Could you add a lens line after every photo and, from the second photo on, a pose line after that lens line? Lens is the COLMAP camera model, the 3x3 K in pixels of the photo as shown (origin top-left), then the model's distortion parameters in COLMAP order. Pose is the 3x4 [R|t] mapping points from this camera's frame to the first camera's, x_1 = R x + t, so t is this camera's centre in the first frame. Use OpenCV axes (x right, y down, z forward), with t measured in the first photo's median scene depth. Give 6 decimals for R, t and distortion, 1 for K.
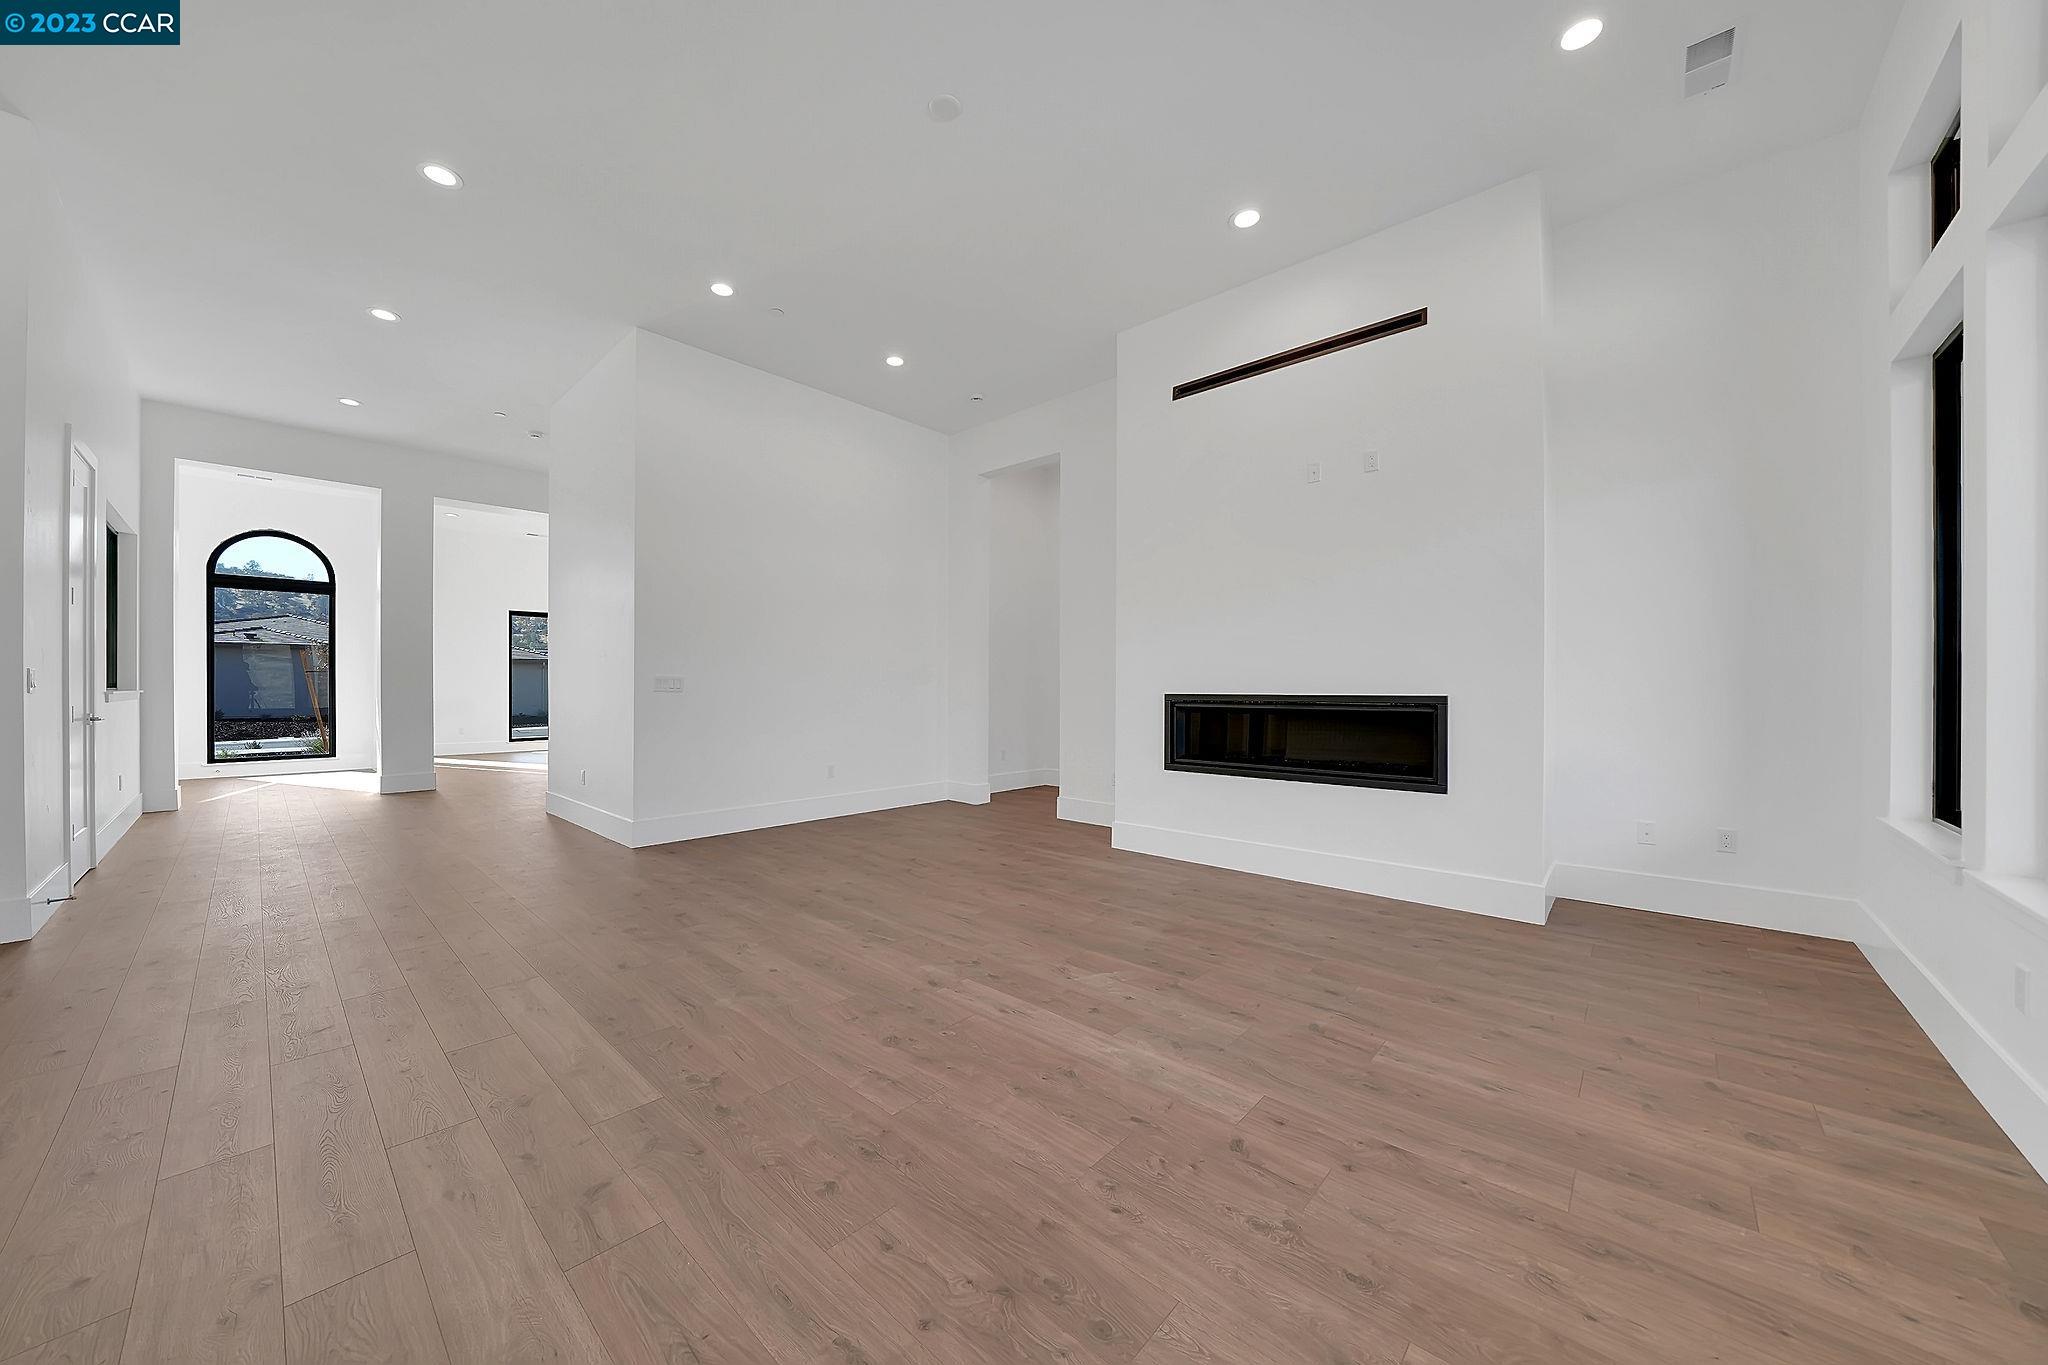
lens RADIAL K [[712.2, 0, 1013.4], [0, 712.2, 690.2], [0, 0, 1]] dist [-0.020652, 0.000029]
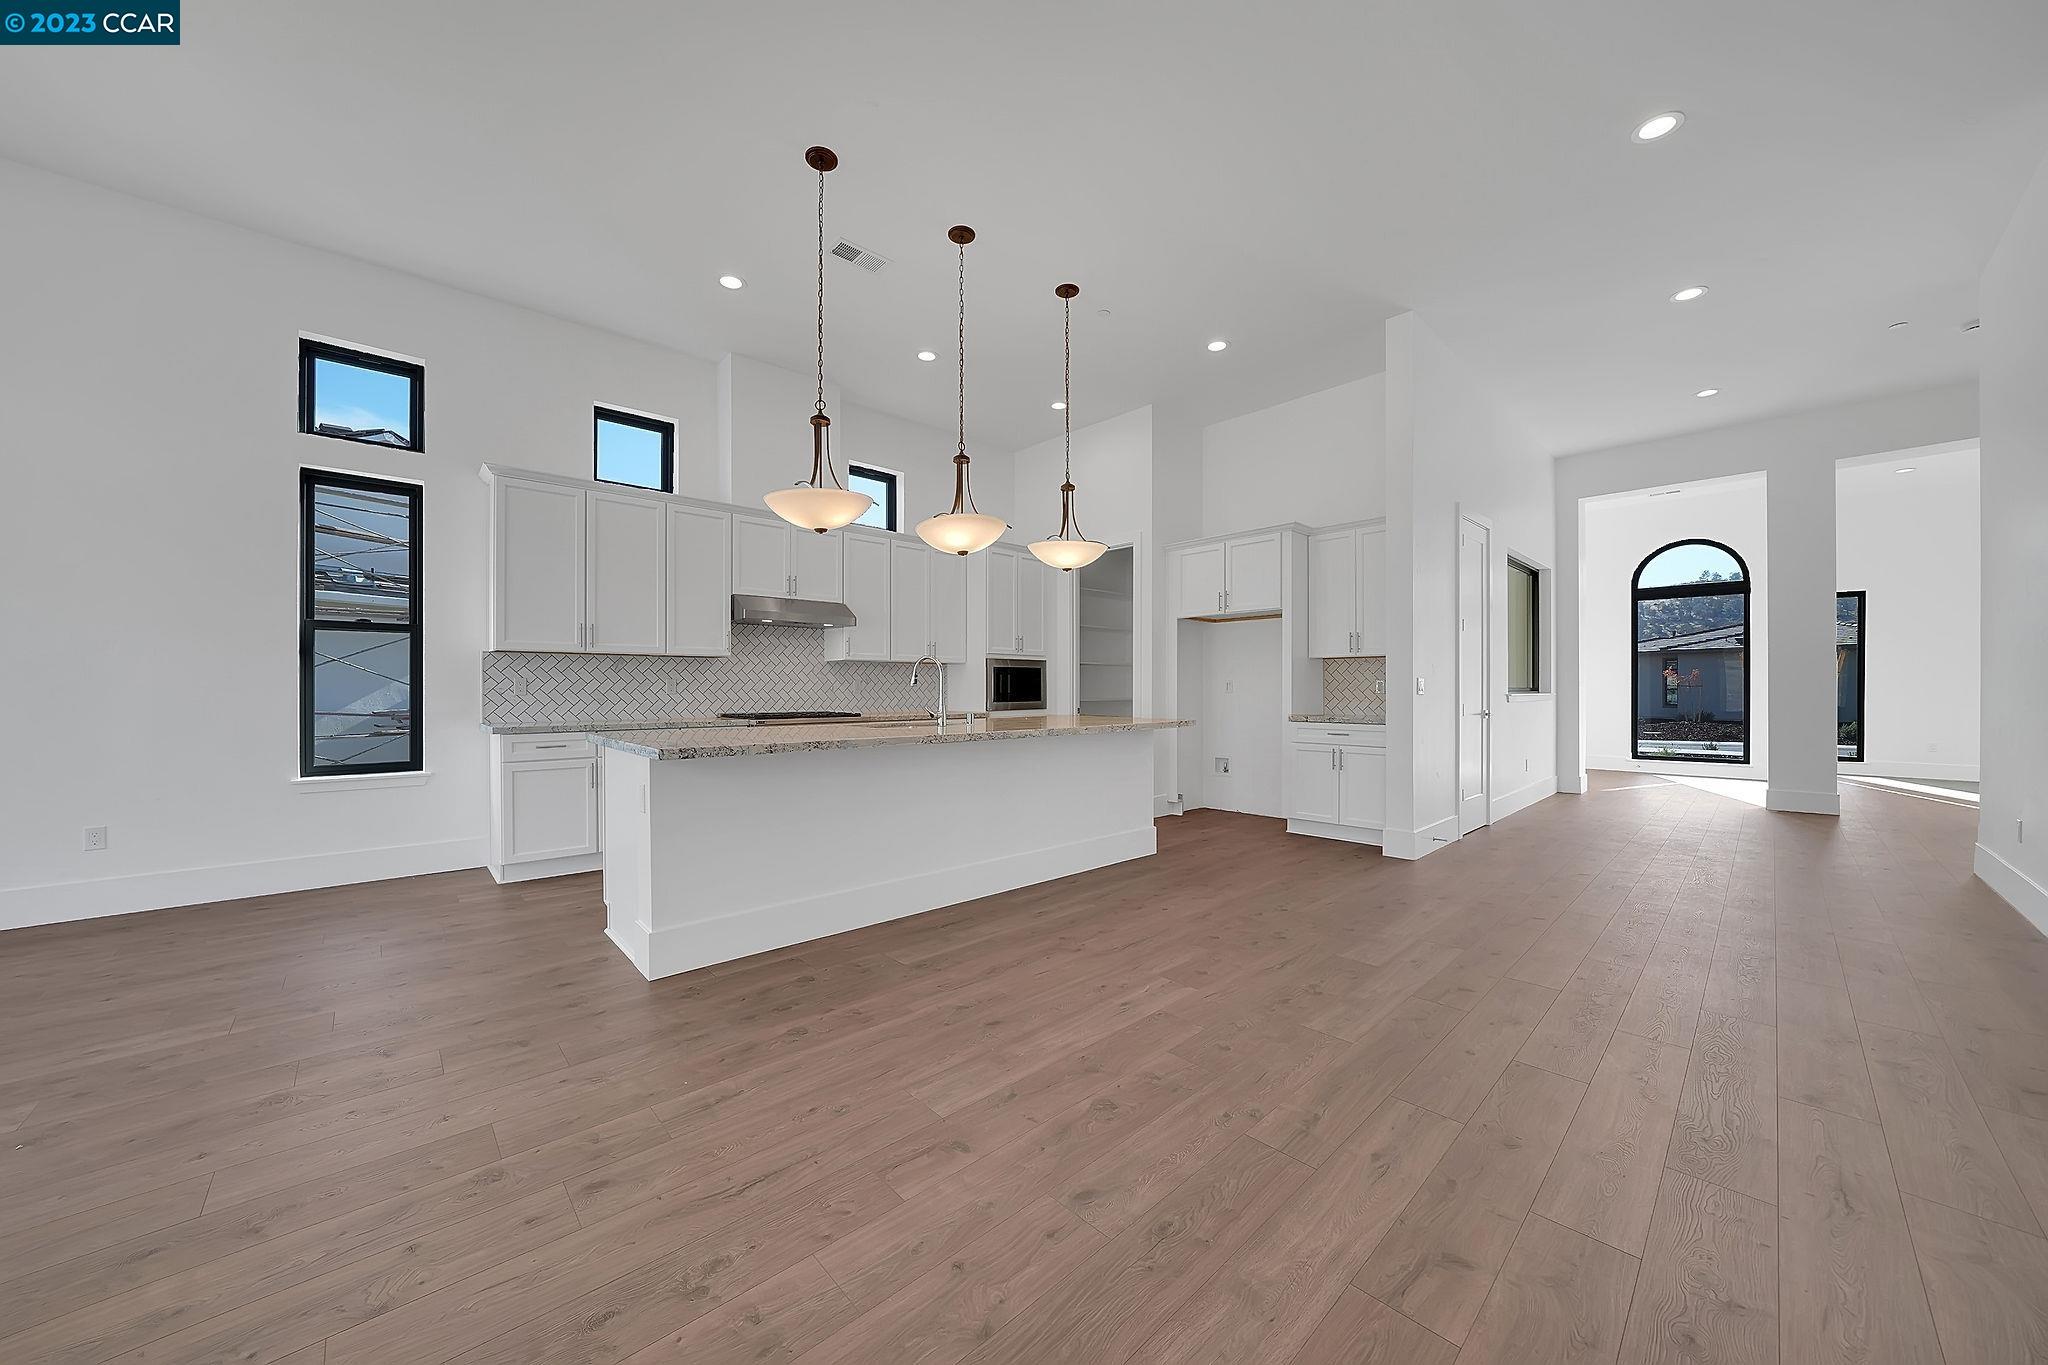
lens RADIAL K [[712.2, 0, 1013.4], [0, 712.2, 690.2], [0, 0, 1]] dist [-0.020652, 0.000029]
pose [[-0.088657, -0.001680, -0.996061, 0.140337], [-0.003548, 0.999993, -0.001371, 0.000394], [0.996056, 0.003413, -0.088663, 0.225413]]
